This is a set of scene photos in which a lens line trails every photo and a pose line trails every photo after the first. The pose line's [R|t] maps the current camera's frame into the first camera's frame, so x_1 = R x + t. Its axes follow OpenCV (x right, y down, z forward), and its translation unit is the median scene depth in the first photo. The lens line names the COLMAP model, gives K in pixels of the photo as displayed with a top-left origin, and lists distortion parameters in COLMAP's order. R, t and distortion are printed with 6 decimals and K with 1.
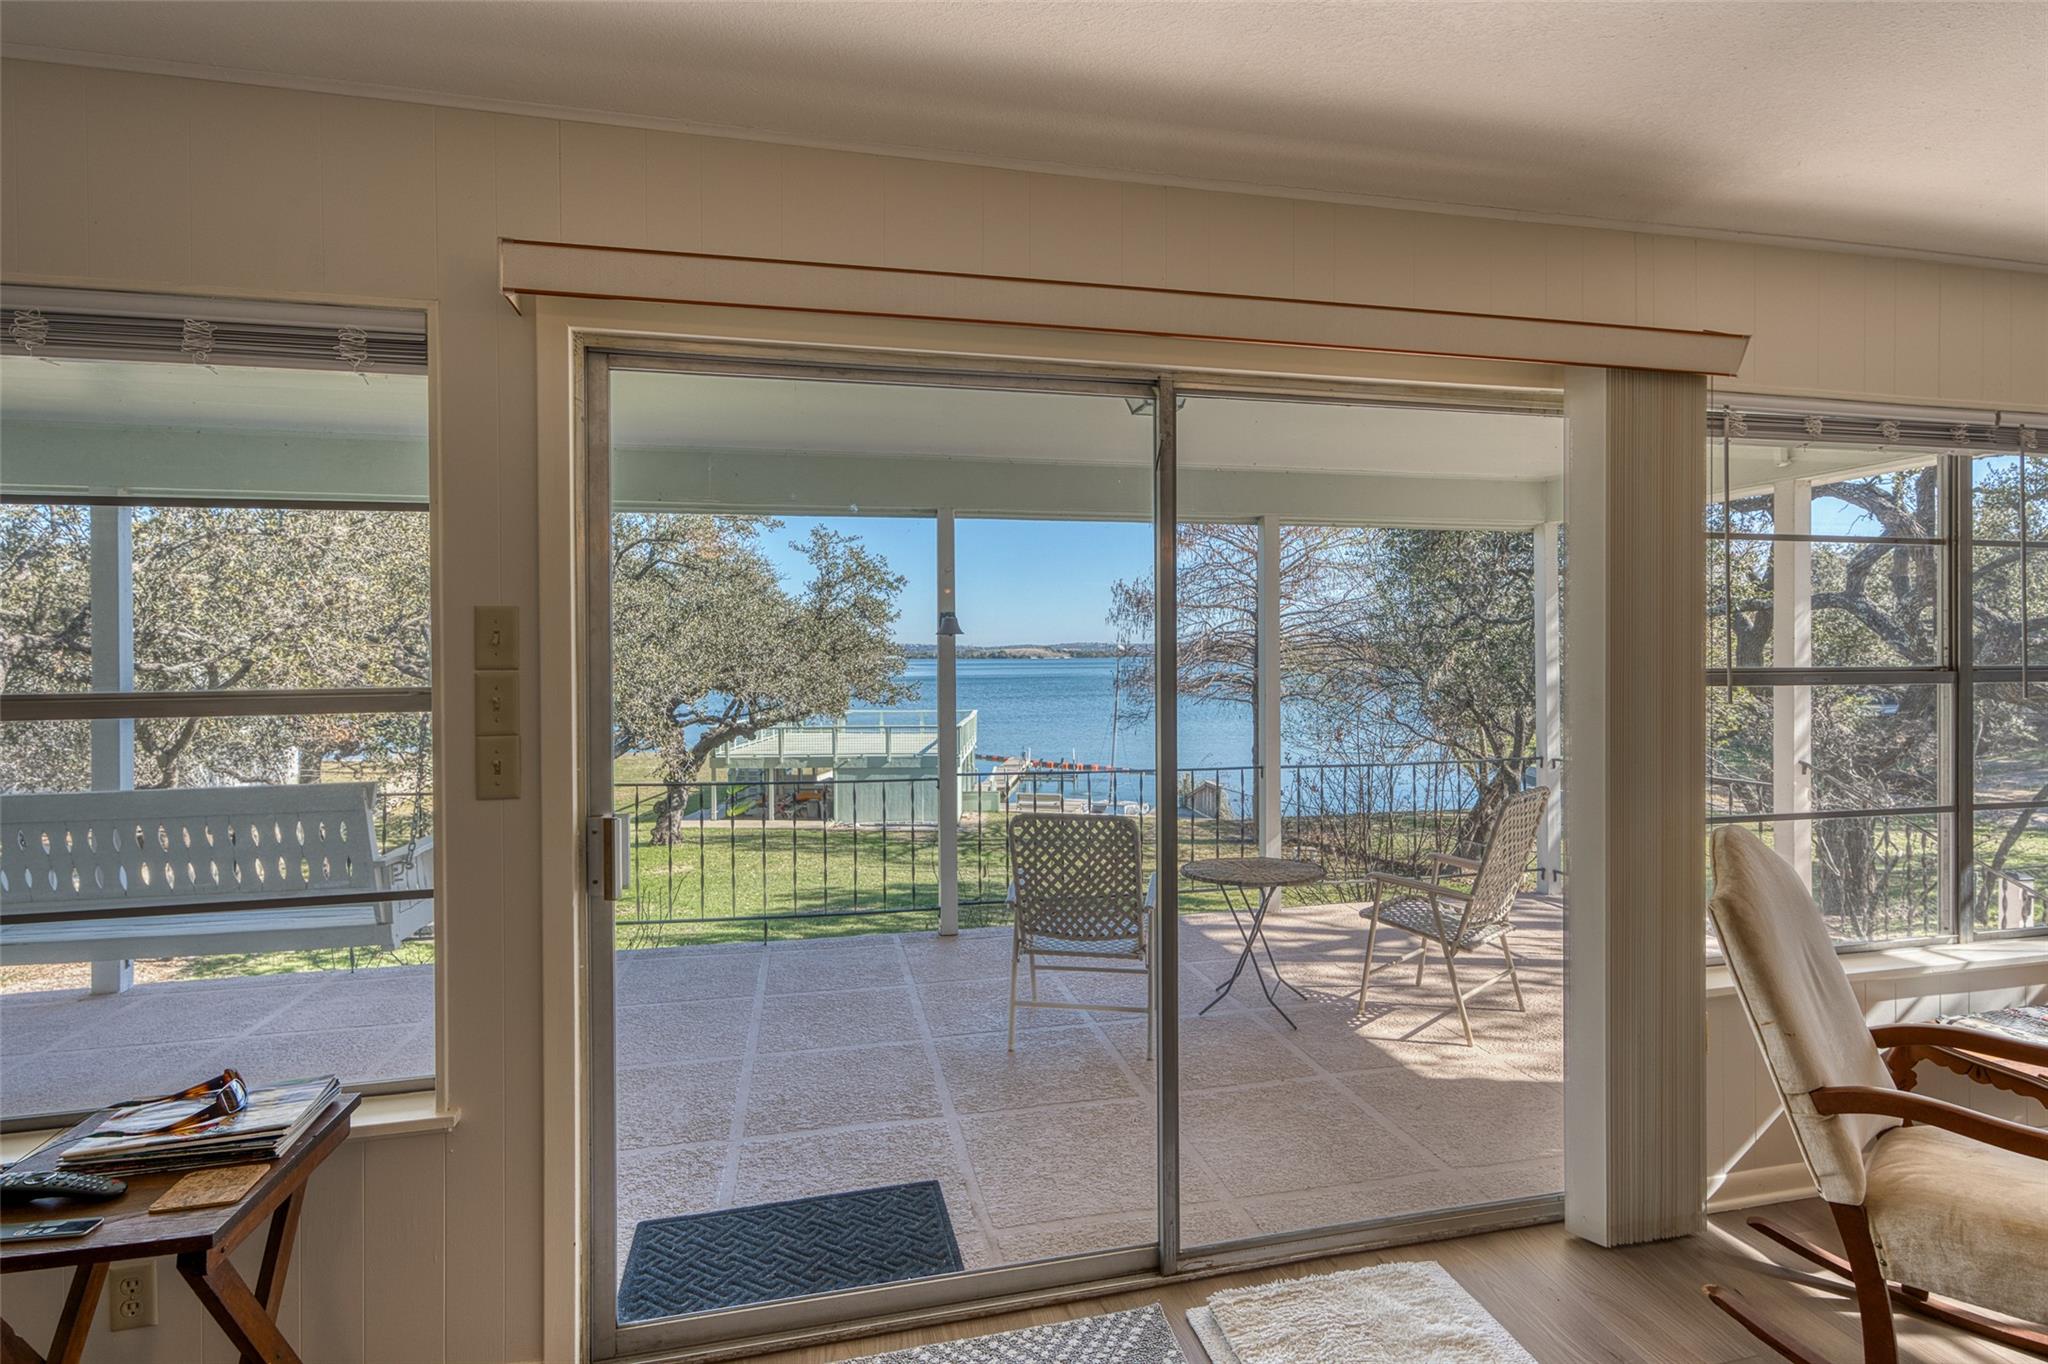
lens RADIAL K [[943.8, 0, 1018.6], [0, 943.8, 669.5], [0, 0, 1]] dist [-0.016352, -0.000352]
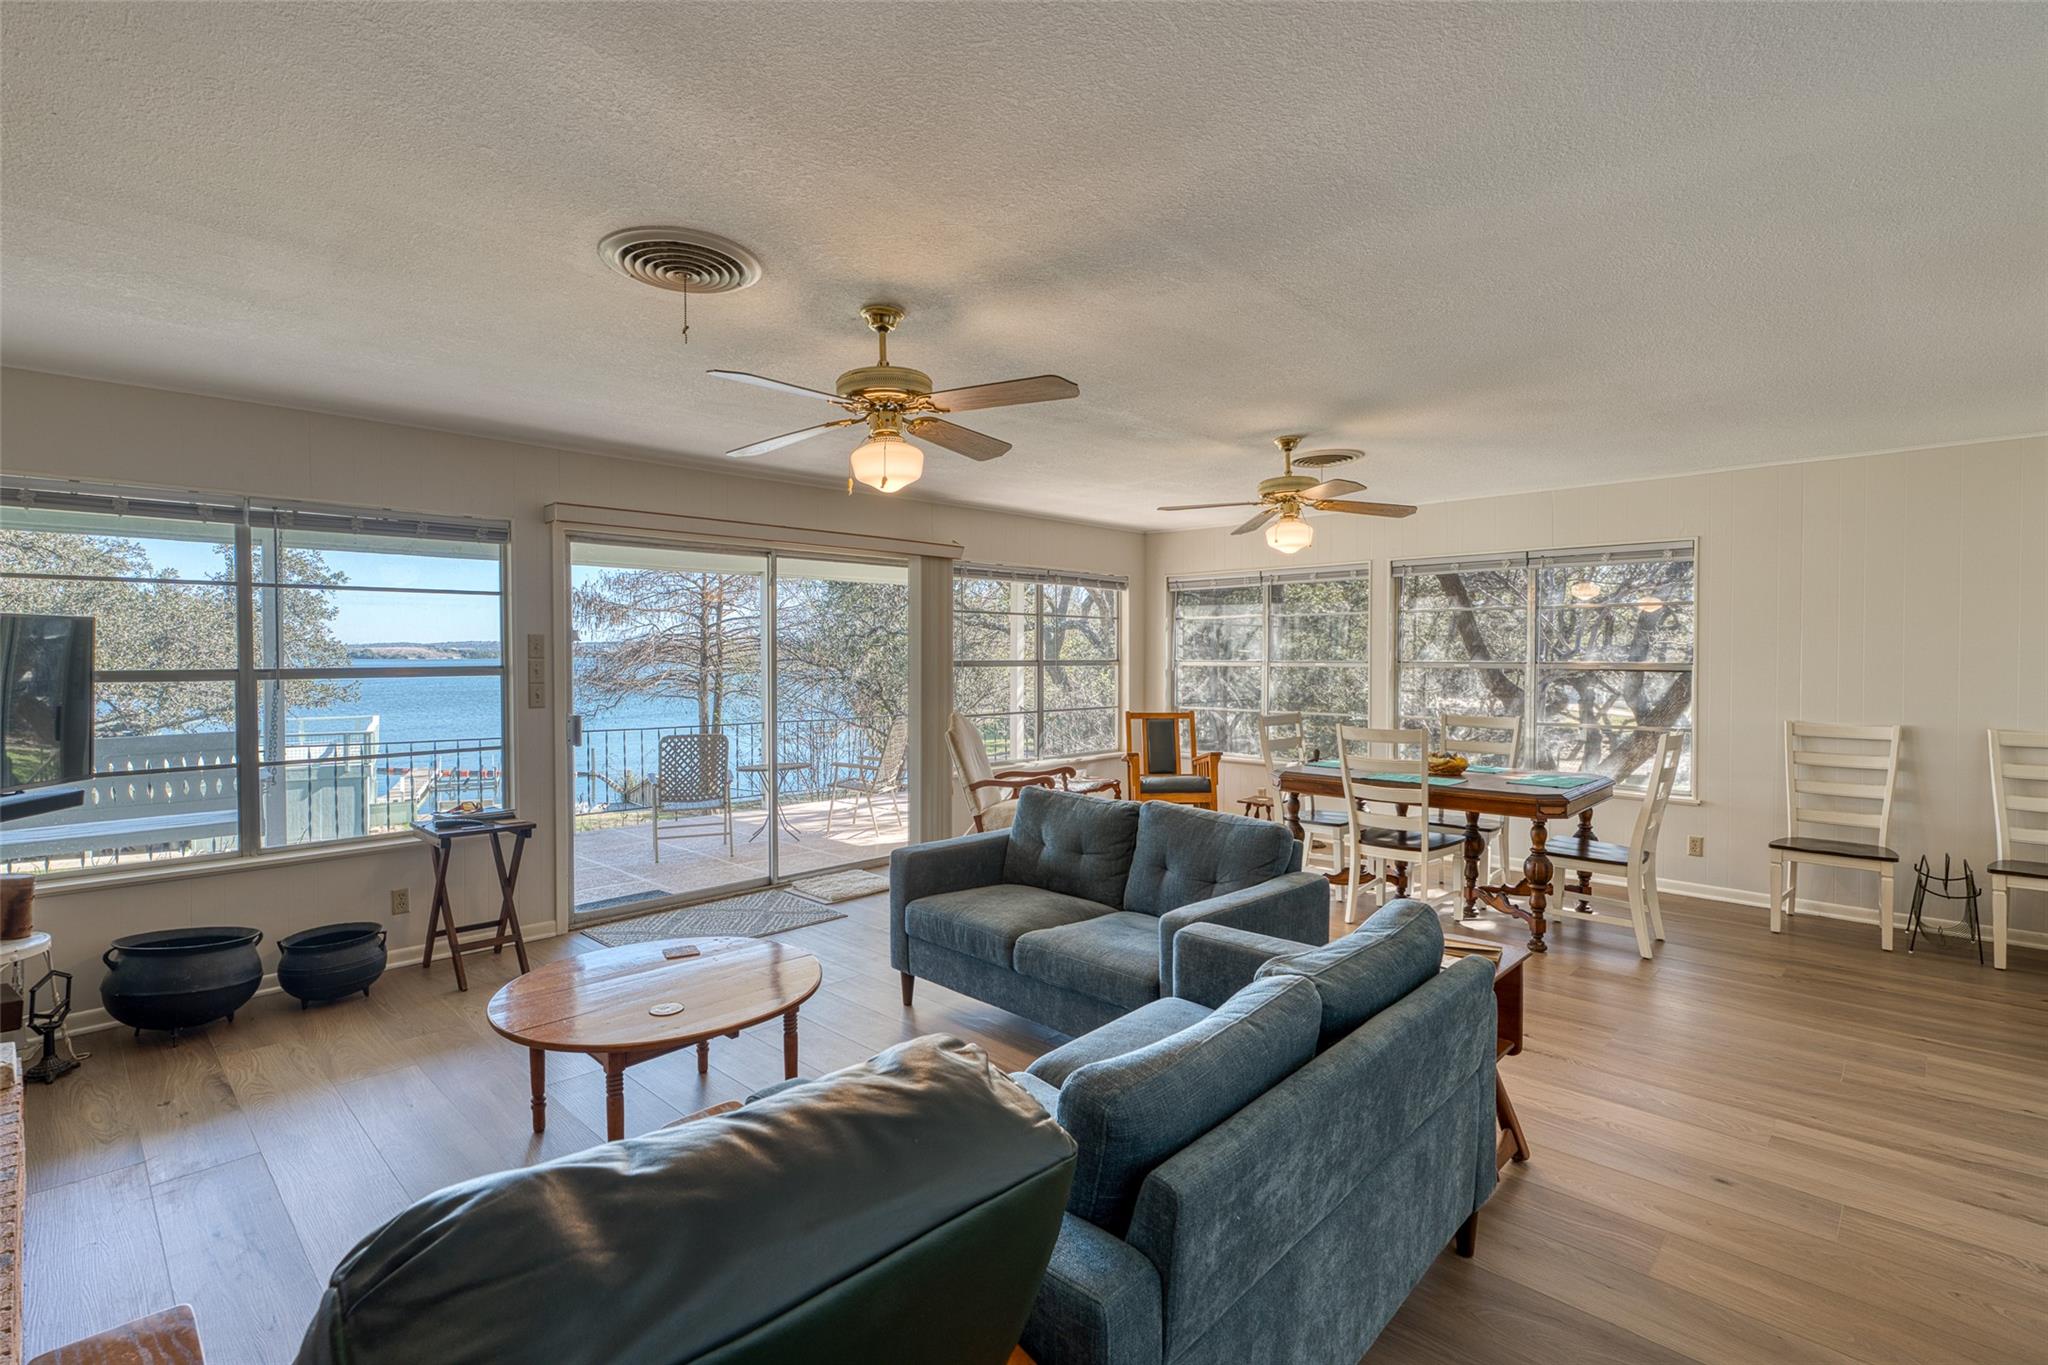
lens RADIAL K [[943.8, 0, 1021.7], [0, 943.8, 672.8], [0, 0, 1]] dist [-0.016352, -0.000352]
pose [[0.828090, -0.004548, 0.560577, -0.195142], [0.003335, 0.999989, 0.003187, 0.008641], [-0.560586, -0.000770, 0.828096, -0.414900]]
